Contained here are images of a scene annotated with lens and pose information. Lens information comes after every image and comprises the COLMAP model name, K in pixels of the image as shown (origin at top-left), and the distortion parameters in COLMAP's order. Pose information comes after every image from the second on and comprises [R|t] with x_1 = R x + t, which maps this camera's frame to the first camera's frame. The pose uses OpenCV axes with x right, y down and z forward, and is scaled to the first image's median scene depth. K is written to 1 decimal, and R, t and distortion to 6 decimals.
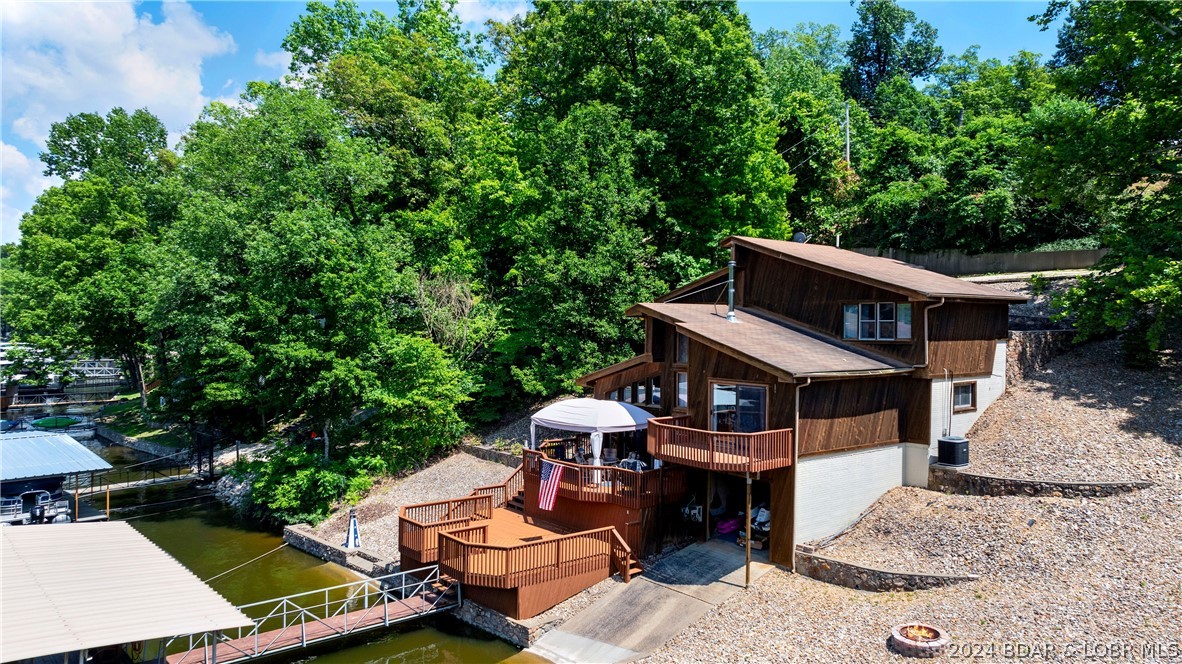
lens RADIAL K [[829.2, 0, 592.4], [0, 829.2, 327.1], [0, 0, 1]] dist [-0.024806, 0.049614]
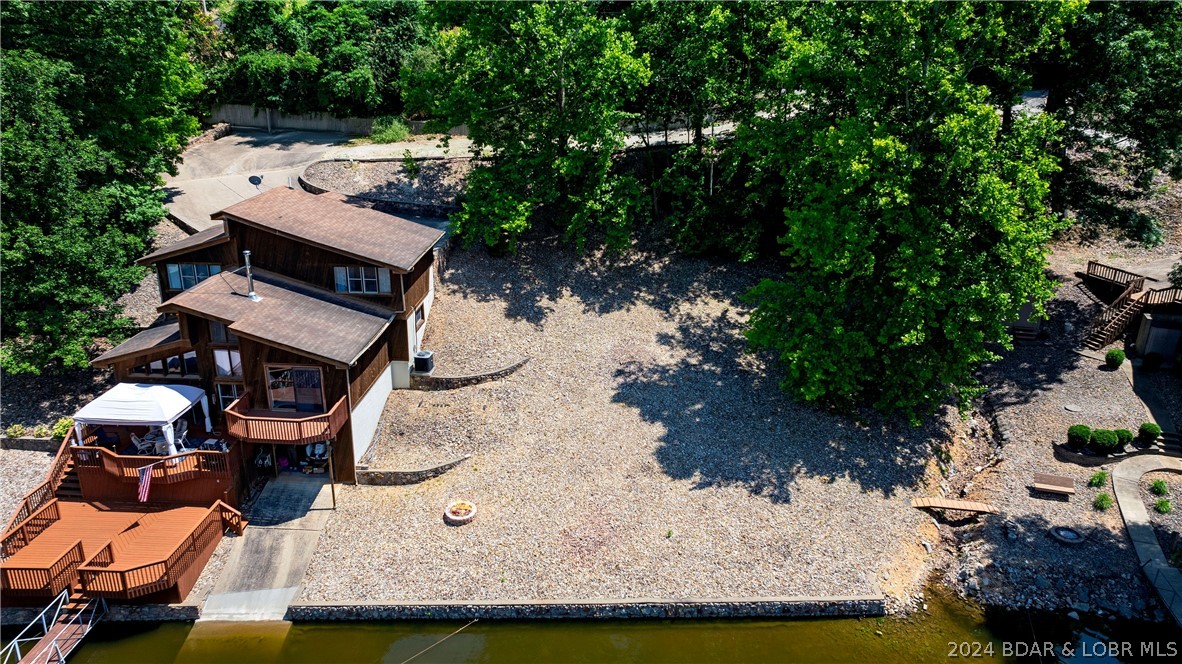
lens RADIAL K [[826.8, 0, 591.0], [0, 826.8, 332.0], [0, 0, 1]] dist [-0.010272, 0.004136]
pose [[0.677298, -0.249095, 0.692257, -0.297868], [-0.002742, 0.940077, 0.340951, -0.323489], [-0.735704, -0.232823, 0.636029, -0.121782]]
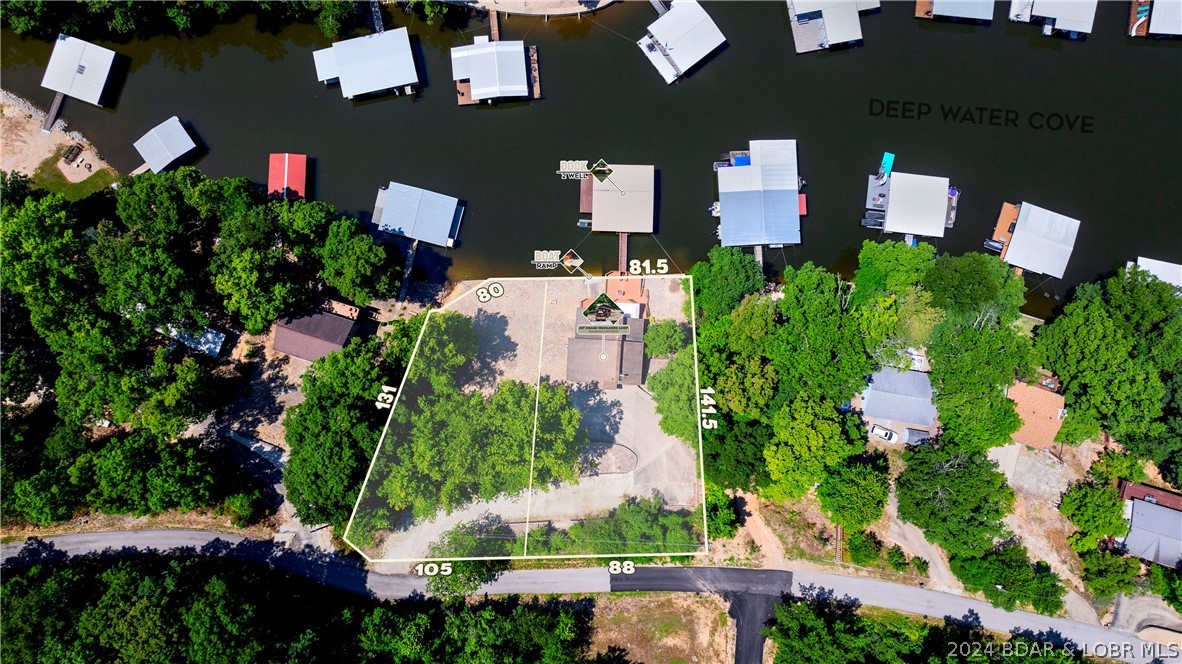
lens RADIAL K [[829.2, 0, 592.4], [0, 829.2, 327.1], [0, 0, 1]] dist [-0.024806, 0.049614]
pose [[-0.676151, 0.735728, -0.039046, 0.359131], [-0.017141, 0.037273, 0.999158, -4.180156], [0.736564, 0.676251, -0.012591, 0.868539]]
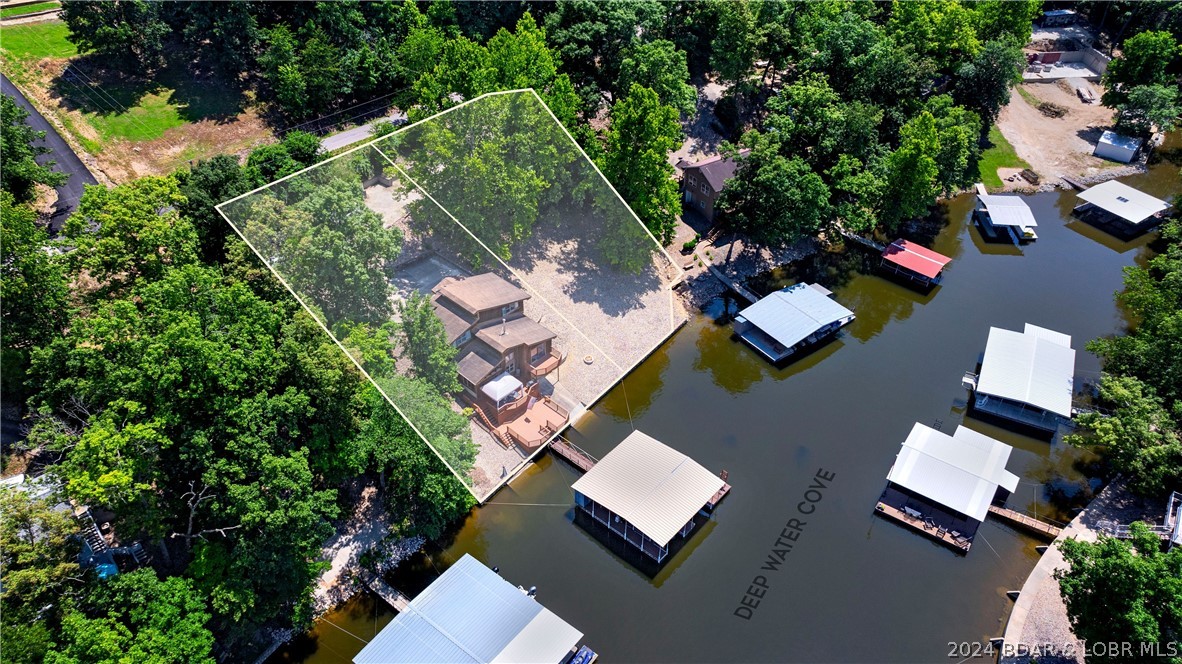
lens RADIAL K [[829.2, 0, 592.4], [0, 829.2, 327.1], [0, 0, 1]] dist [-0.024806, 0.049614]
pose [[-0.135387, -0.631815, 0.763204, -2.031696], [-0.010197, 0.771144, 0.636580, -1.825918], [-0.990740, 0.078402, -0.110845, 0.885582]]
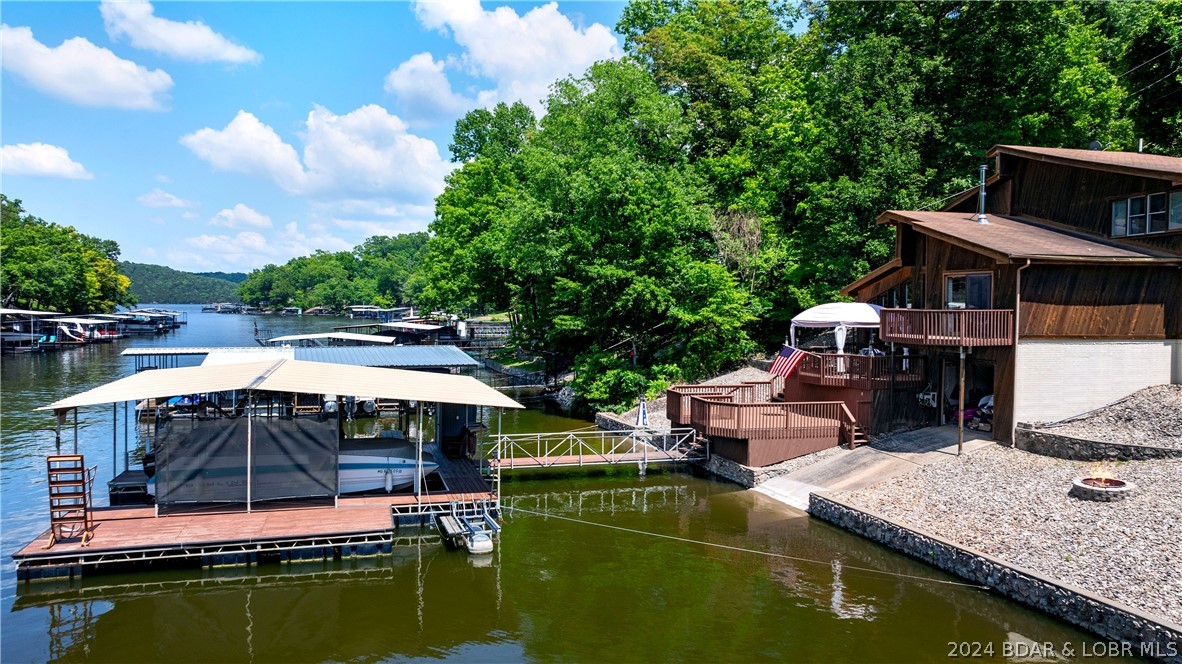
lens RADIAL K [[828.4, 0, 586.5], [0, 828.4, 334.7], [0, 0, 1]] dist [-0.050919, 0.080097]
pose [[0.902579, 0.013391, -0.430316, 0.143029], [-0.001716, 0.999620, 0.027507, 0.089312], [0.430521, -0.024089, 0.902259, -0.117809]]
